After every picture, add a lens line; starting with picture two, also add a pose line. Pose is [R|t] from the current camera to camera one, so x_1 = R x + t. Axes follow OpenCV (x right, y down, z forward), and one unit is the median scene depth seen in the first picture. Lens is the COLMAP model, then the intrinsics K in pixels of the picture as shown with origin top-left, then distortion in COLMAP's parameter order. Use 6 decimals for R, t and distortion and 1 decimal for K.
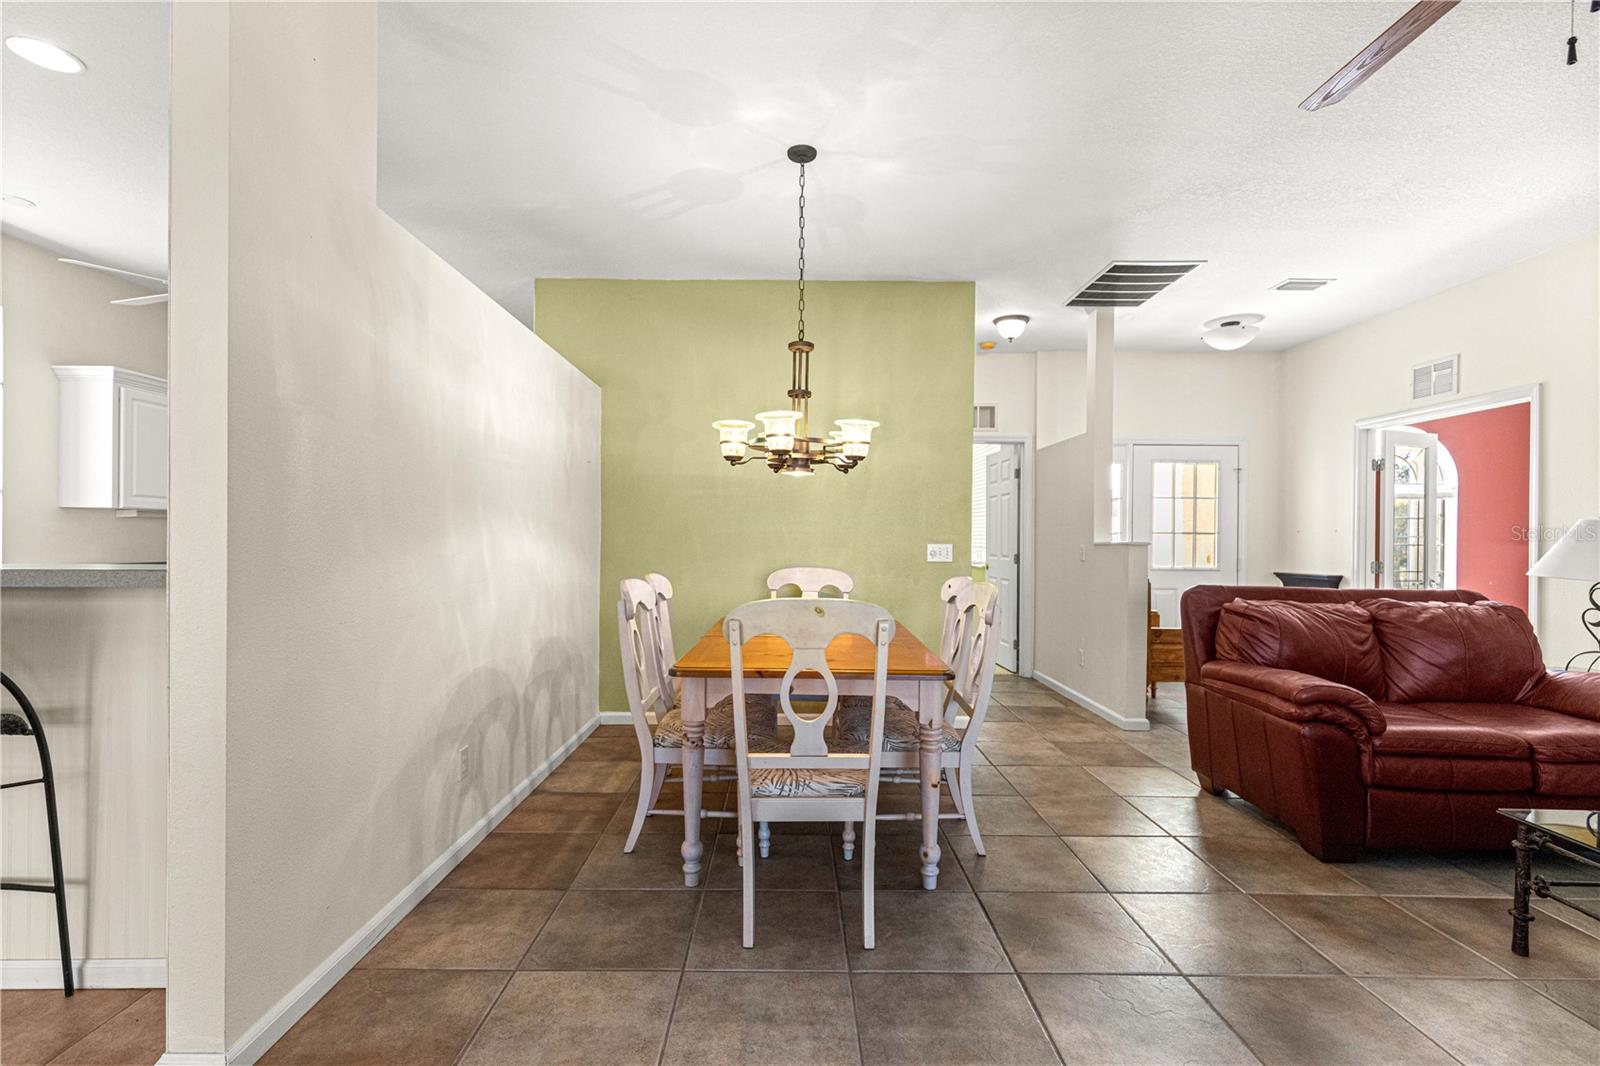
lens RADIAL K [[723.0, 0, 787.6], [0, 723.0, 538.9], [0, 0, 1]] dist [0.004926, -0.000682]
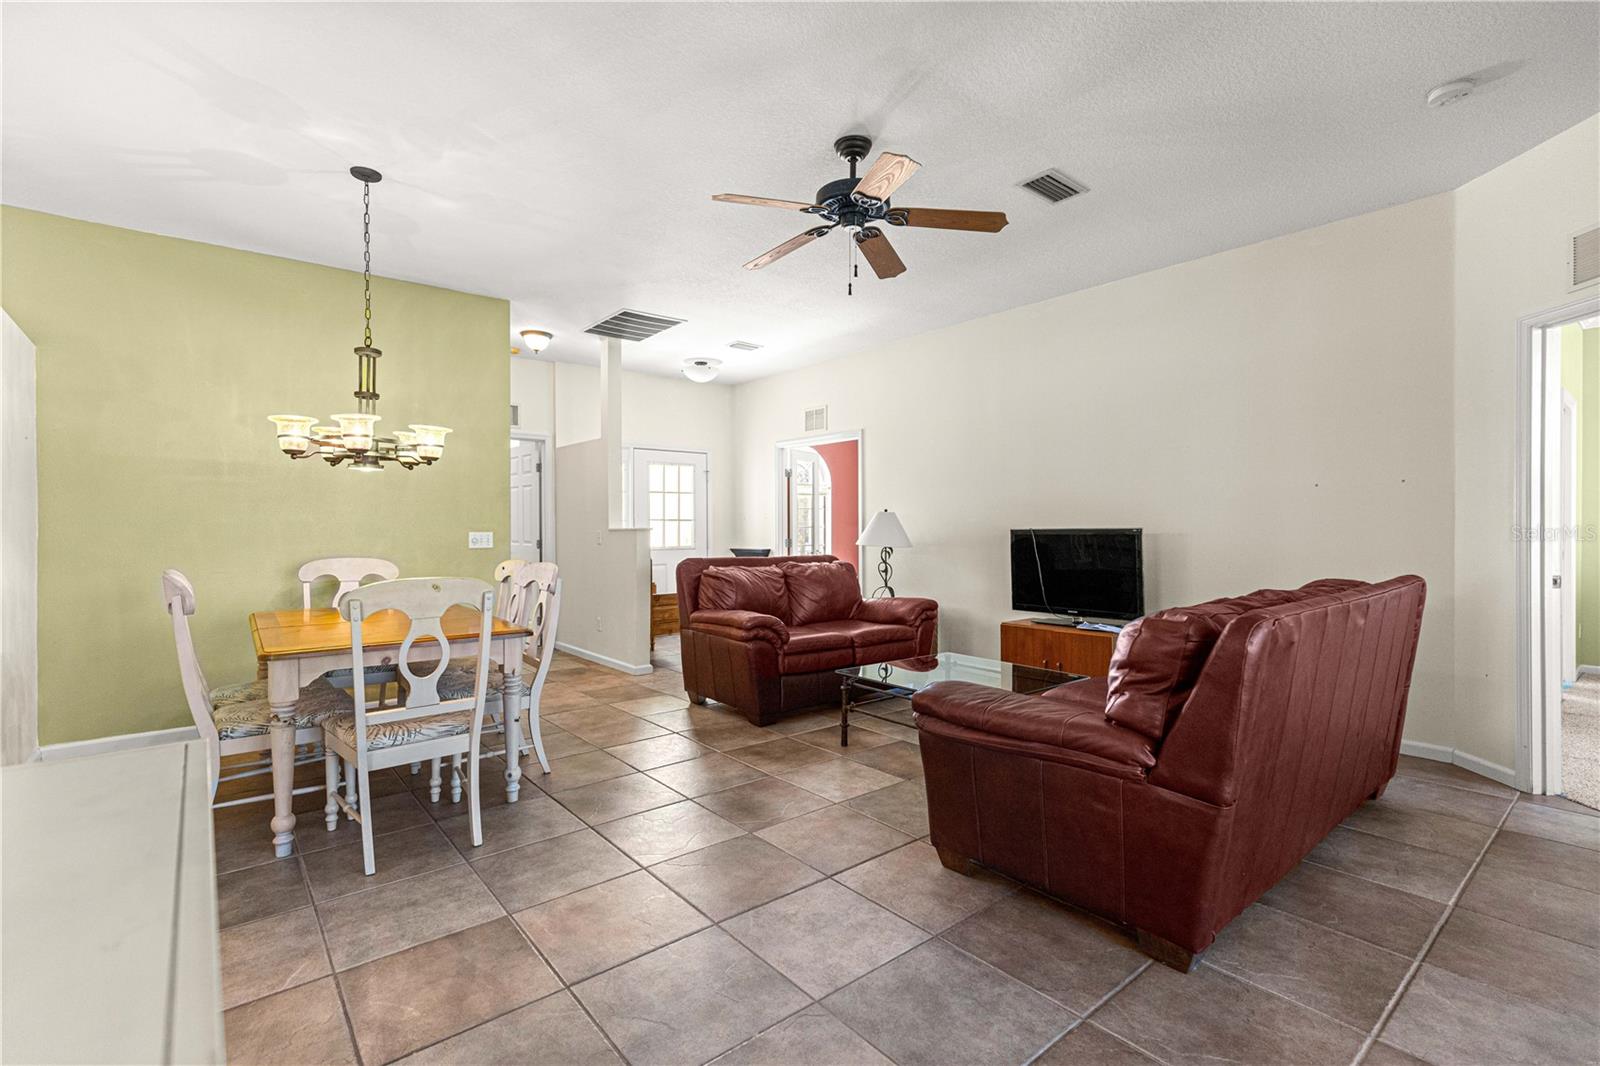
lens RADIAL K [[723.0, 0, 803.1], [0, 723.0, 533.2], [0, 0, 1]] dist [0.004926, -0.000682]
pose [[0.767839, -0.018183, 0.640385, -0.180690], [0.010514, 0.999820, 0.015782, -0.005019], [-0.640557, -0.005385, 0.767892, -0.253040]]
